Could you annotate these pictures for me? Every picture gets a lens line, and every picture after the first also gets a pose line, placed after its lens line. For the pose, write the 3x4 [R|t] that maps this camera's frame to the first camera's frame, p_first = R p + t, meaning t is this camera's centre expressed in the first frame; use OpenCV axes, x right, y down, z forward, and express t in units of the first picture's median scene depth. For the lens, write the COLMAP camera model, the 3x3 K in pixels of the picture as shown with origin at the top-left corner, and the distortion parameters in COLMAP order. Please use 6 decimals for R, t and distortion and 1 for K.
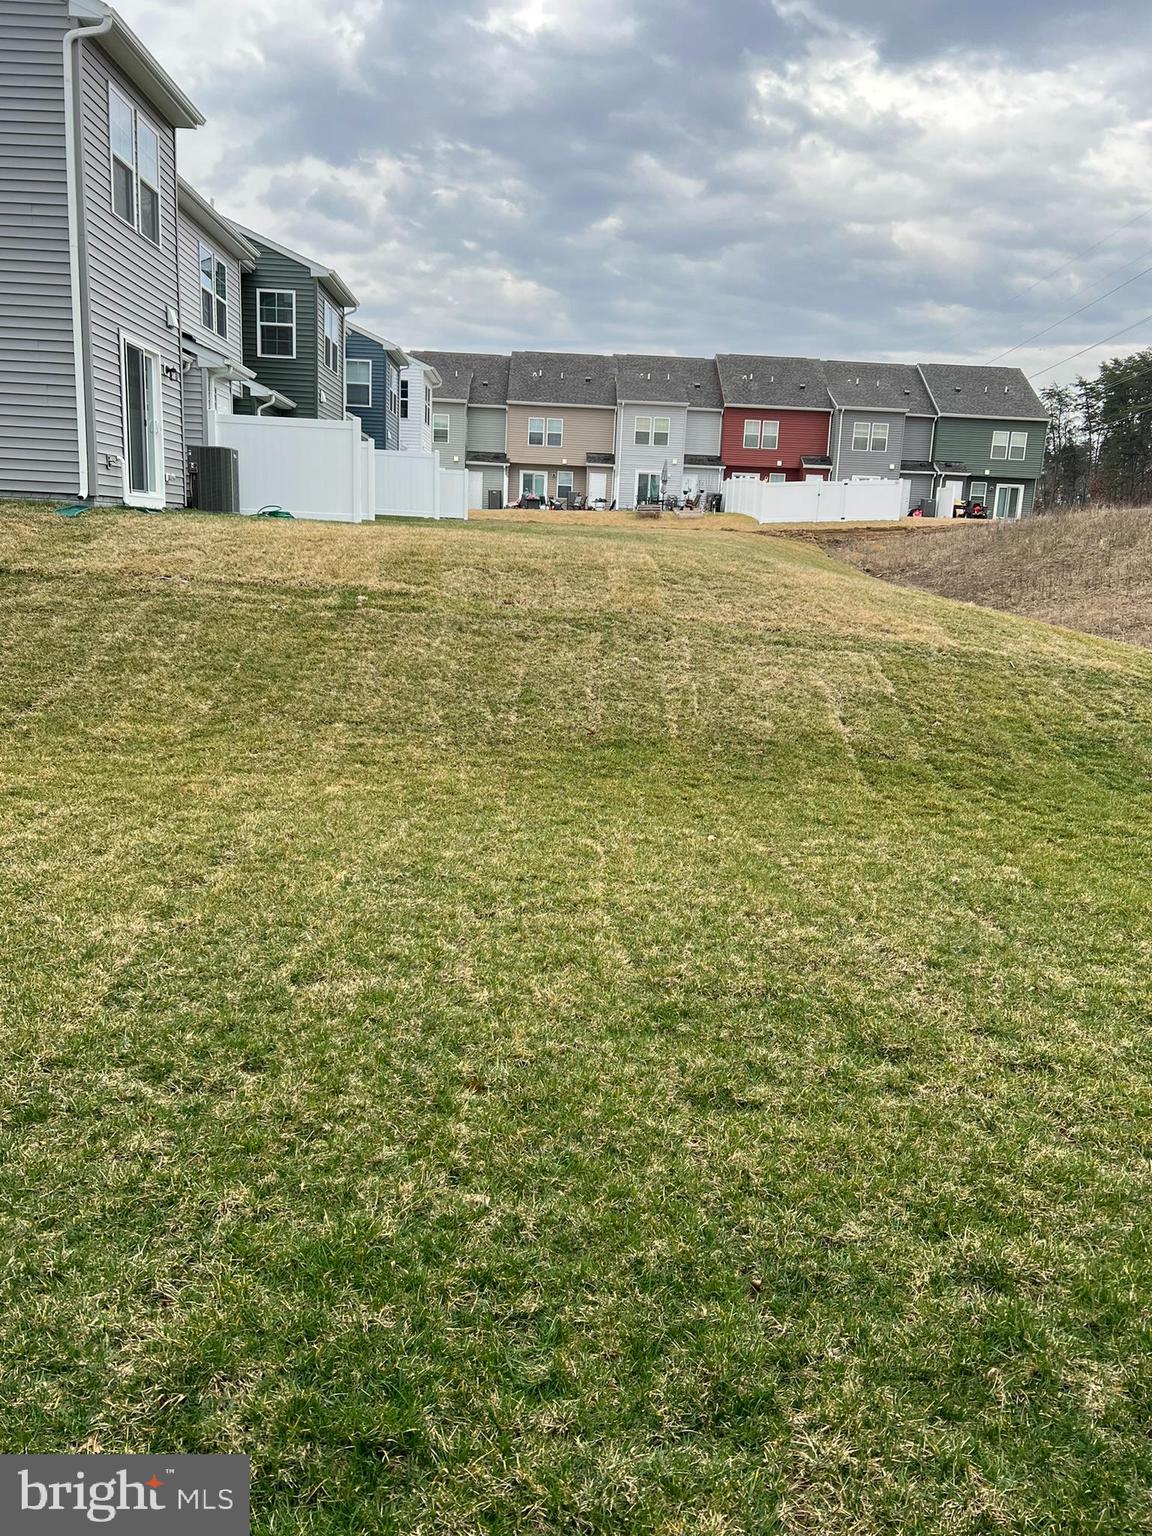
lens RADIAL K [[1166.5, 0, 576.0], [0, 1166.5, 768.0], [0, 0, 1]] dist [0.080027, -0.093888]
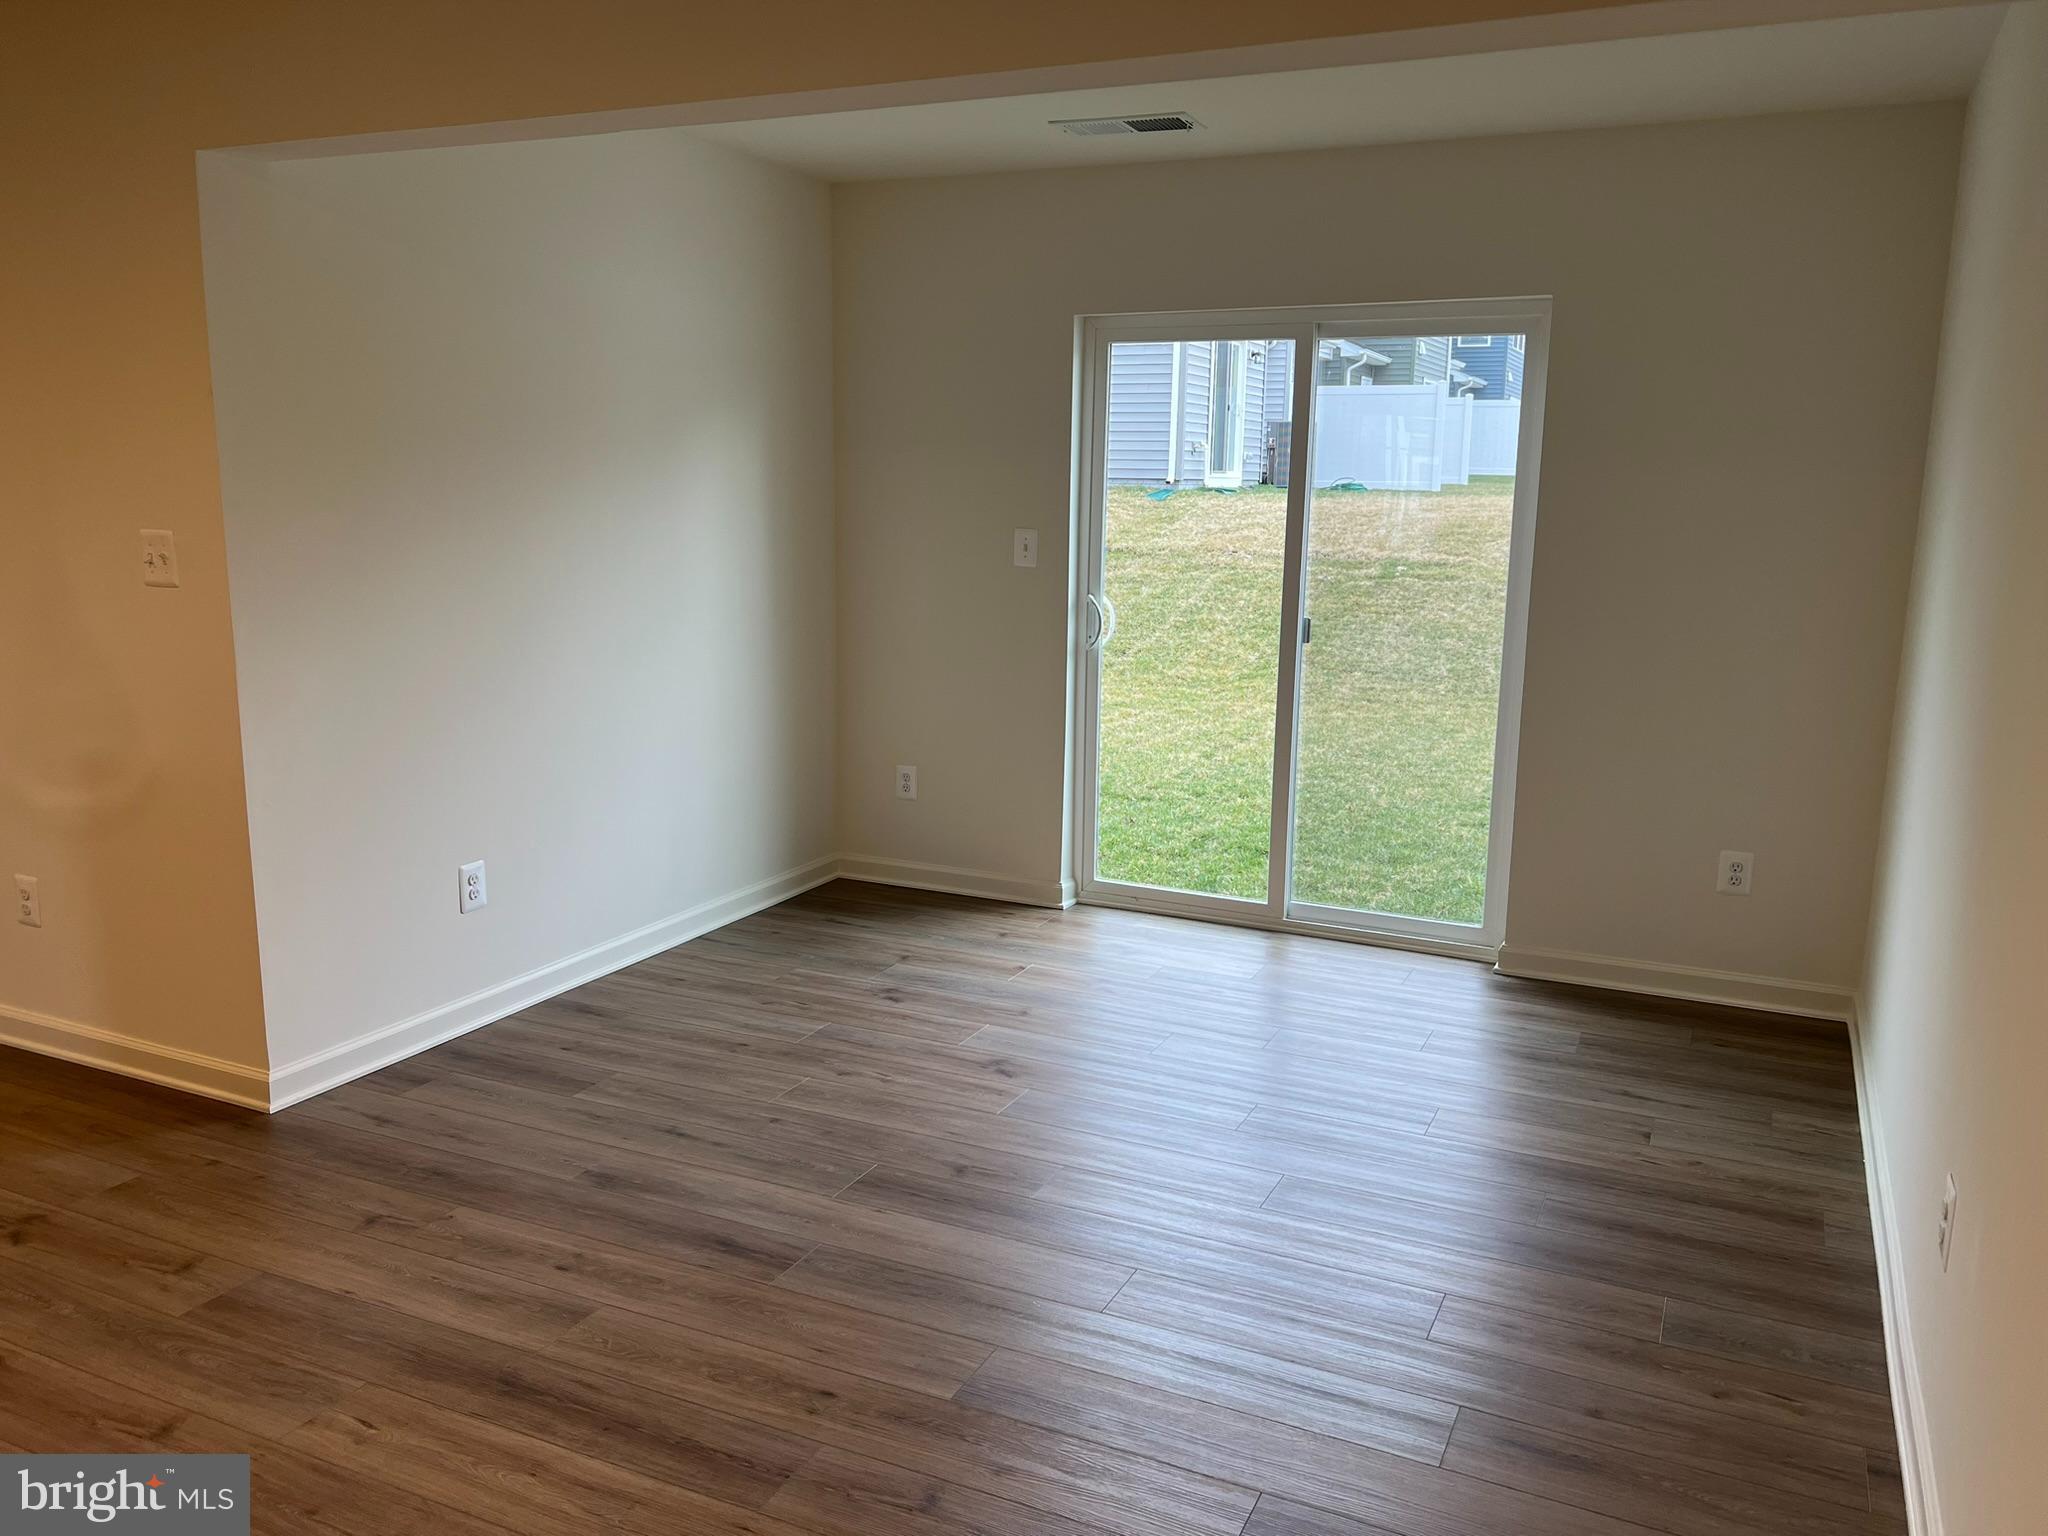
lens RADIAL K [[1563.1, 0, 1026.5], [0, 1563.1, 749.5], [0, 0, 1]] dist [0.164622, -0.251378]
pose [[0.891113, 0.050046, -0.451014, 0.124033], [-0.065271, 0.997701, -0.018255, 0.050696], [0.449063, 0.045705, 0.892330, -0.321952]]
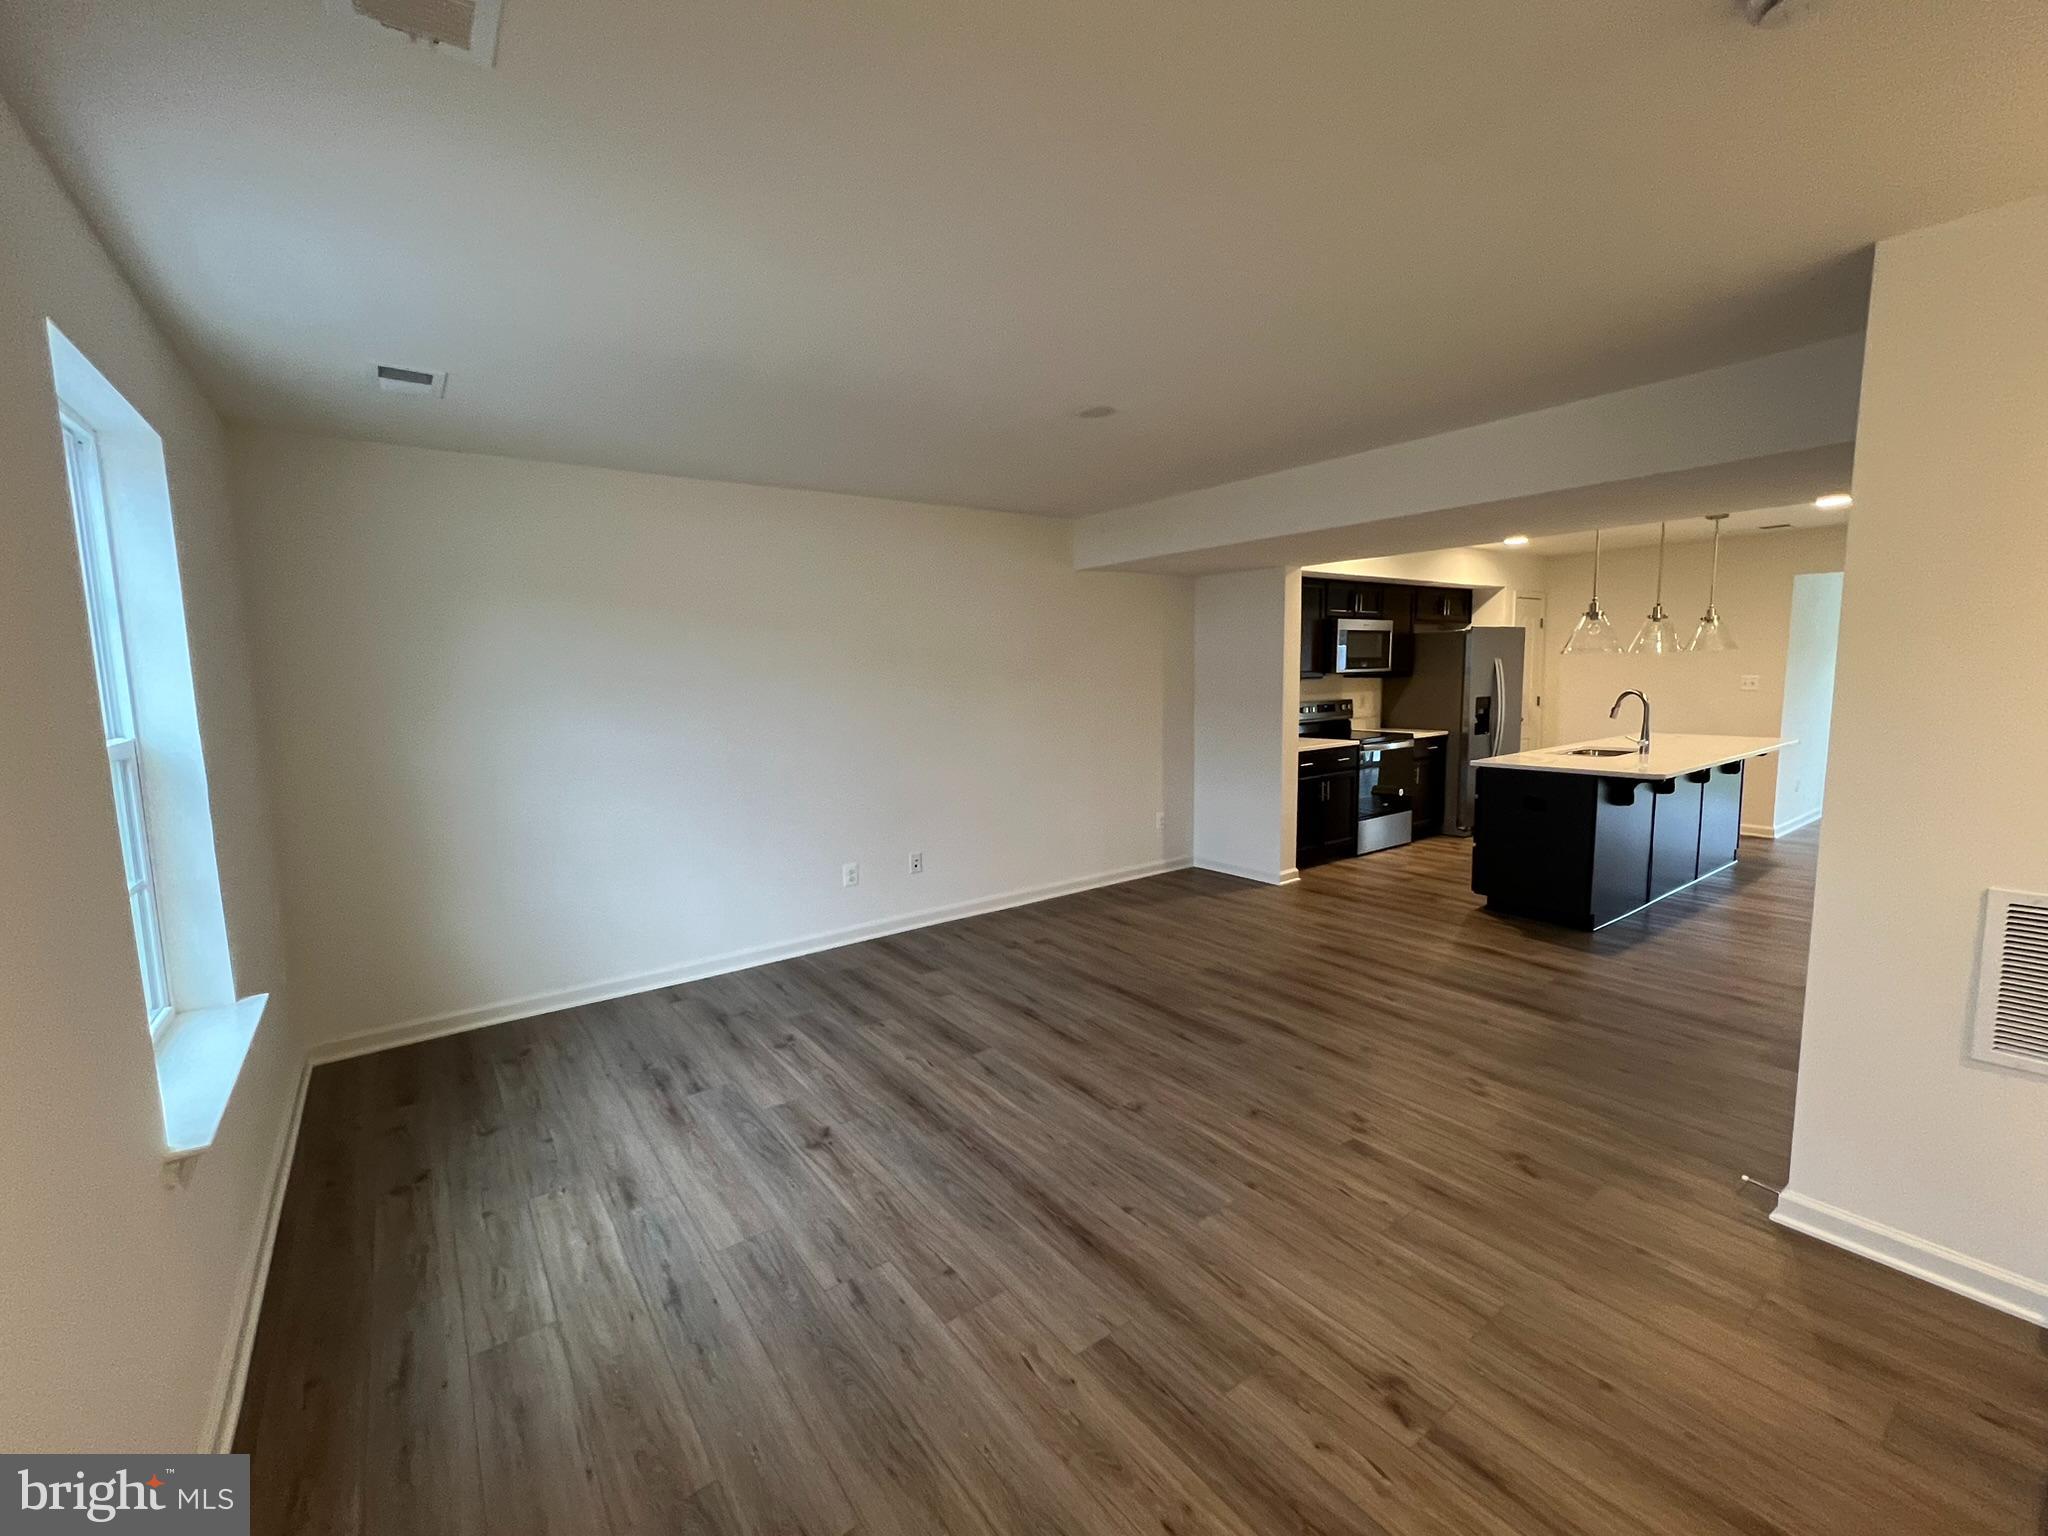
lens RADIAL K [[847.6, 0, 1015.4], [0, 847.6, 766.2], [0, 0, 1]] dist [-0.000883, 0.000092]
pose [[0.566392, 0.041202, -0.823105, 0.062079], [-0.110606, 0.993514, -0.026378, 0.121047], [0.816680, 0.105981, 0.567276, -0.714041]]
